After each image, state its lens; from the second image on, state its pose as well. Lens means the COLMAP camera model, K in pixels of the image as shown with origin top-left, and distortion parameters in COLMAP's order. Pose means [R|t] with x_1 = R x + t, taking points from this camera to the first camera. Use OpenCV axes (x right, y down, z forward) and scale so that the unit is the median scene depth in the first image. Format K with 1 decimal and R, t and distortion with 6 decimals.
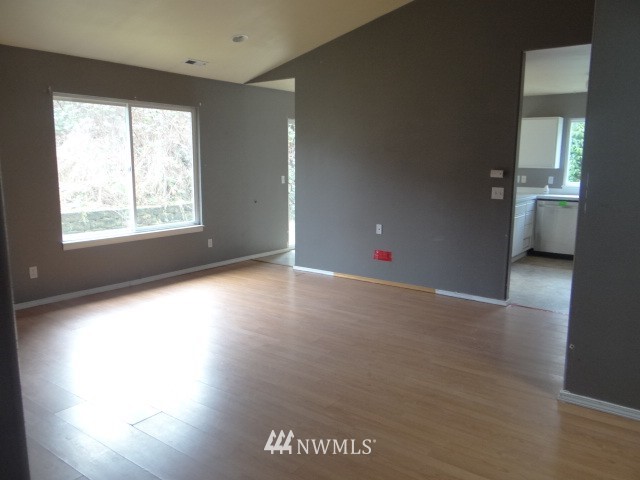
lens RADIAL K [[511.2, 0, 320.3], [0, 511.2, 245.5], [0, 0, 1]] dist [0.007725, 0.007887]
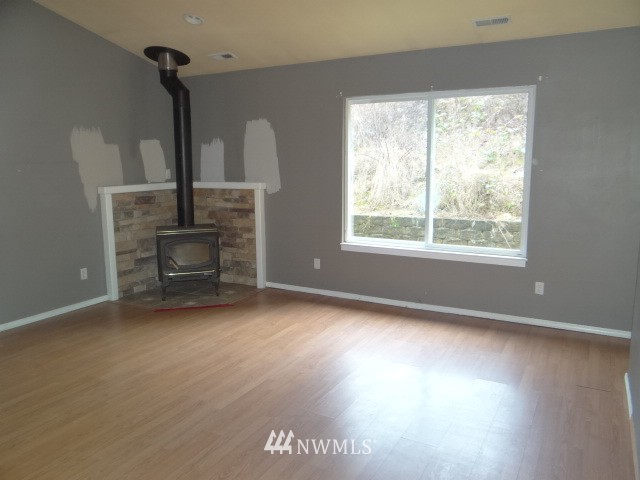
lens RADIAL K [[511.2, 0, 315.0], [0, 511.2, 236.0], [0, 0, 1]] dist [0.007725, 0.007887]
pose [[0.125070, 0.138067, -0.982494, 0.443282], [-0.159782, 0.980147, 0.117397, -0.115975], [0.979197, 0.142302, 0.144648, 0.705698]]
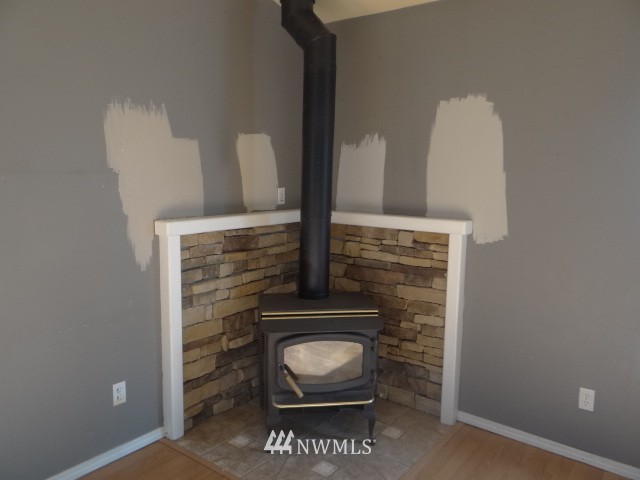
lens RADIAL K [[511.2, 0, 320.5], [0, 511.2, 238.3], [0, 0, 1]] dist [0.007725, 0.007887]
pose [[-0.014776, 0.123454, -0.992240, -0.045259], [-0.189260, 0.974065, 0.124011, -0.103701], [0.981816, 0.189624, 0.008972, 0.594402]]
